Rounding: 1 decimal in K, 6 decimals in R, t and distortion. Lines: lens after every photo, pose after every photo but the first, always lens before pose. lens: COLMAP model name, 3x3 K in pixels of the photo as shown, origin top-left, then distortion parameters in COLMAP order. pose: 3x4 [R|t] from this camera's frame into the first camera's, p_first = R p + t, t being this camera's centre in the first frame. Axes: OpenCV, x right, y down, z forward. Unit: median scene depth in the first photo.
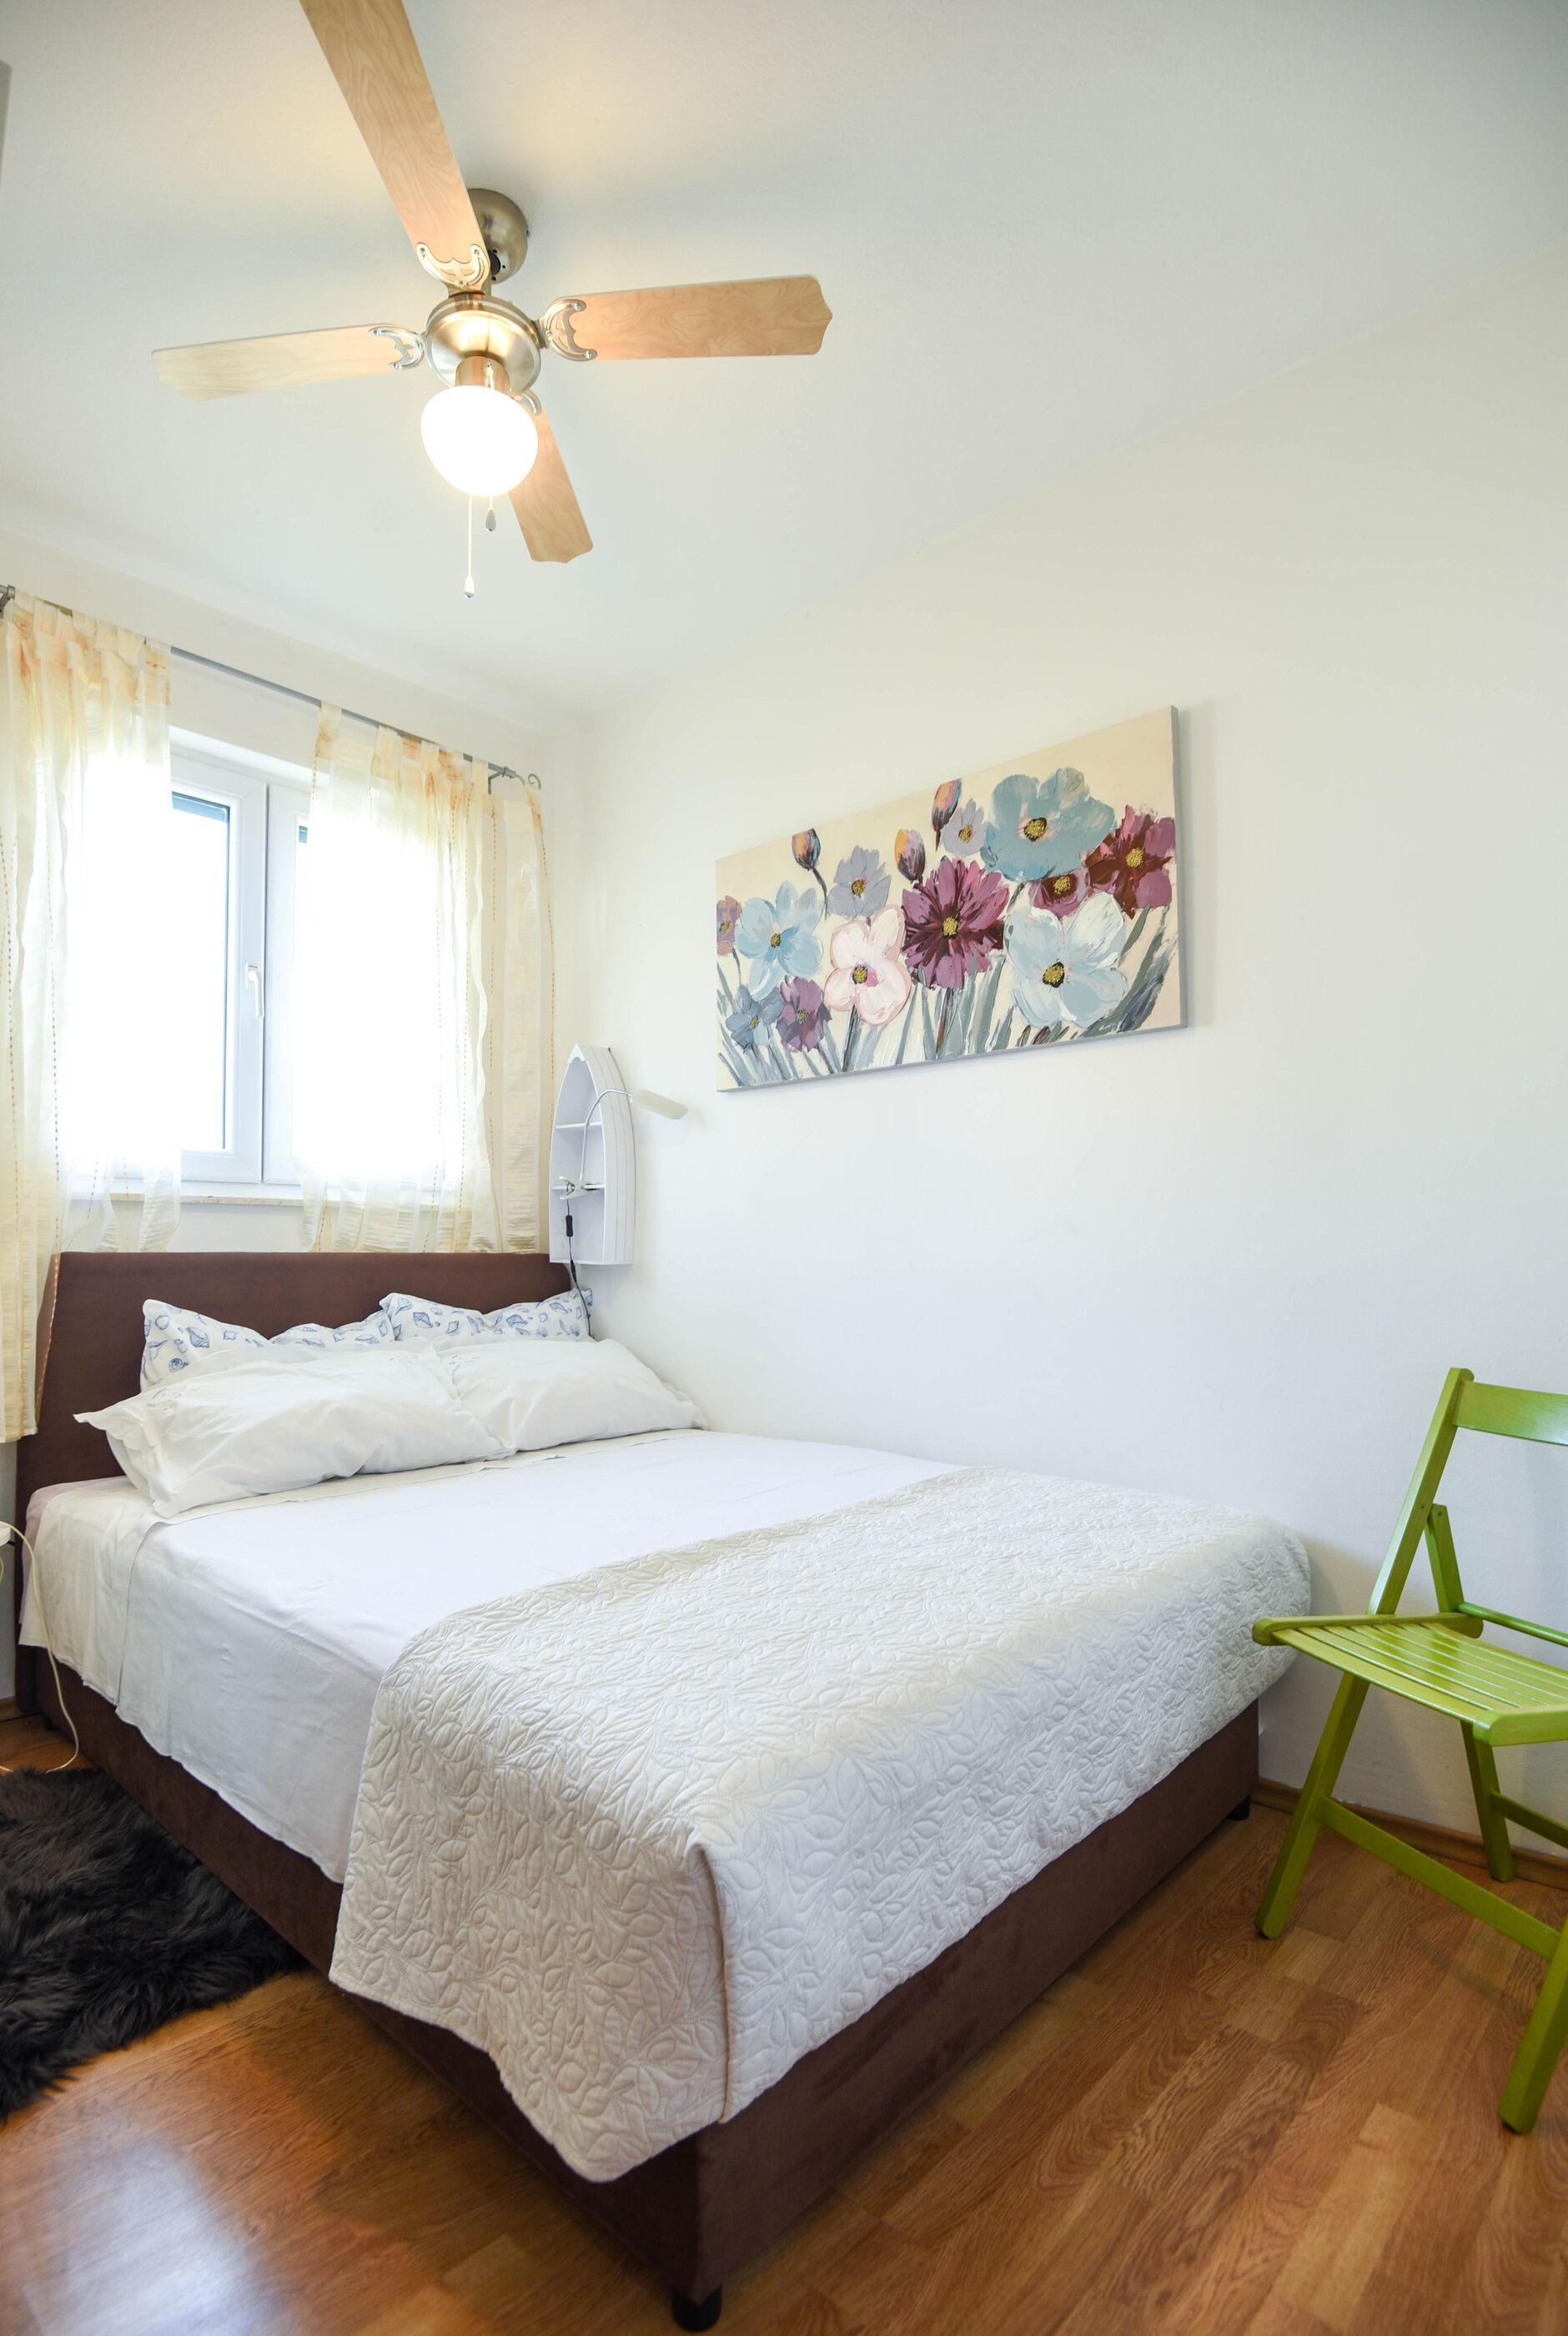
lens RADIAL K [[1100.8, 0, 791.7], [0, 1100.8, 1235.5], [0, 0, 1]] dist [-0.001379, -0.031169]
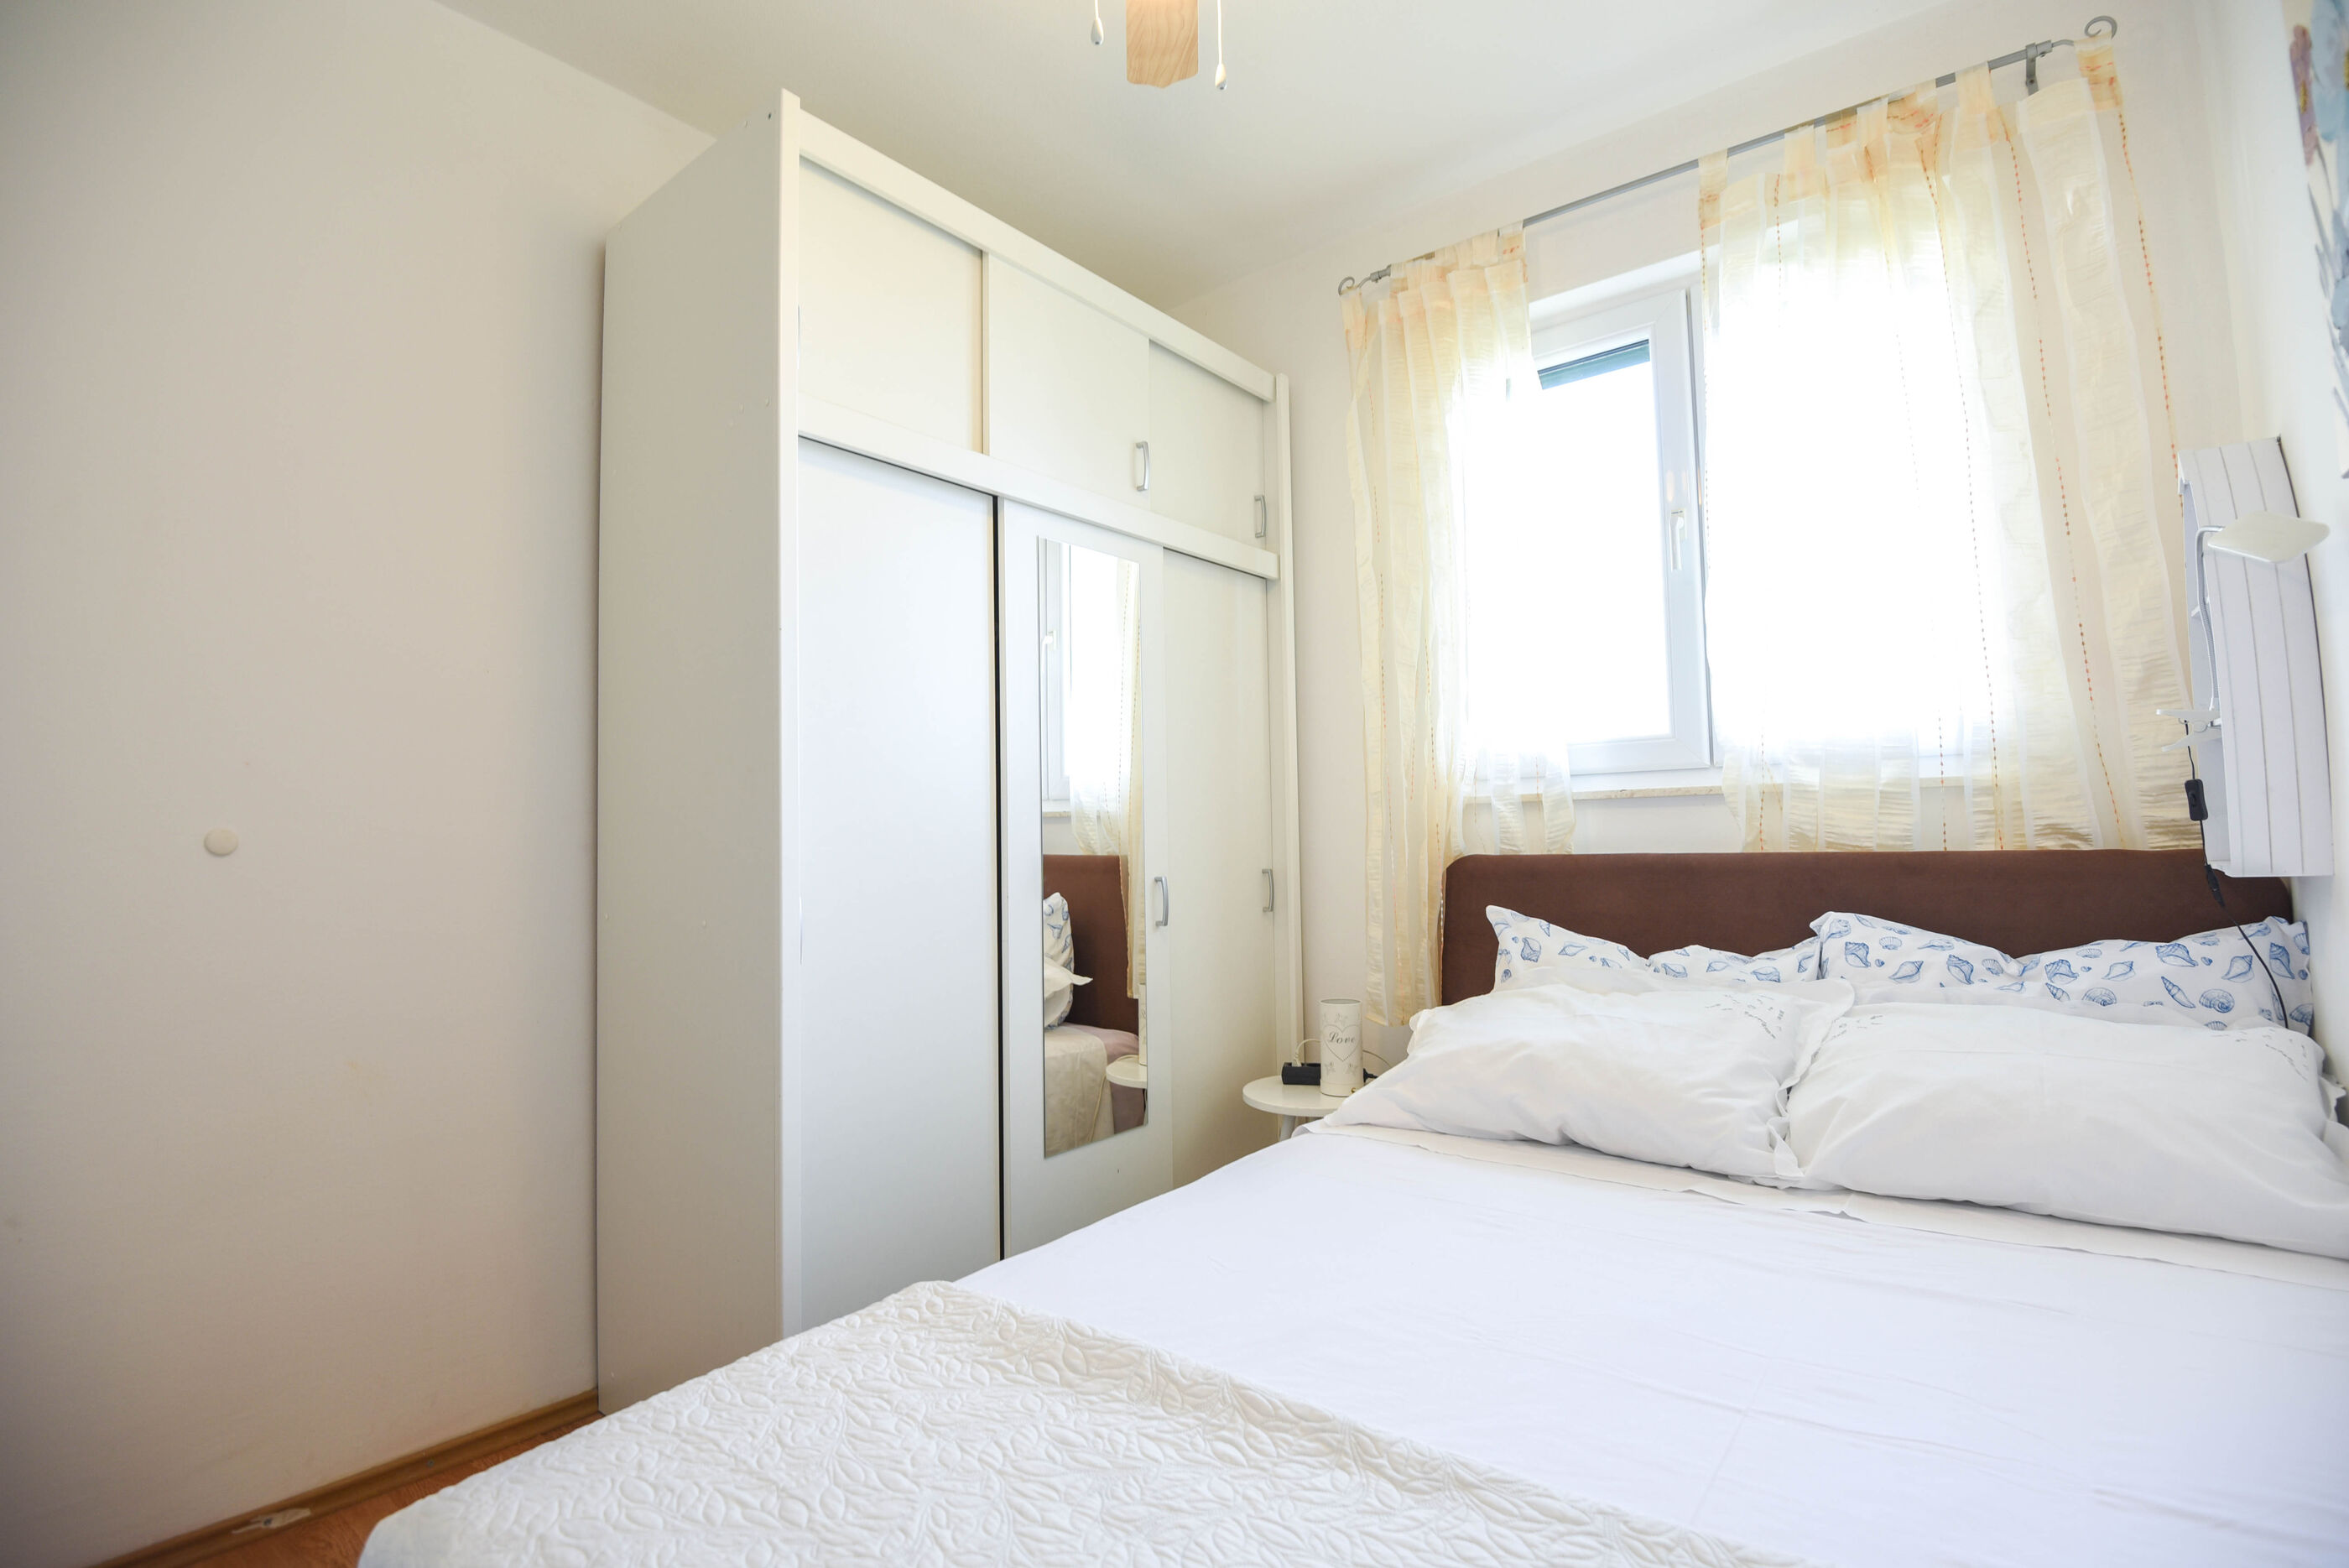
lens RADIAL K [[1098.4, 0, 1174.5], [0, 1098.4, 784.0], [0, 0, 1]] dist [0.001976, -0.026383]
pose [[0.076499, -0.049250, -0.995853, 0.303040], [0.037175, 0.998226, -0.046512, -0.011693], [0.996376, -0.033462, 0.078194, 0.532379]]
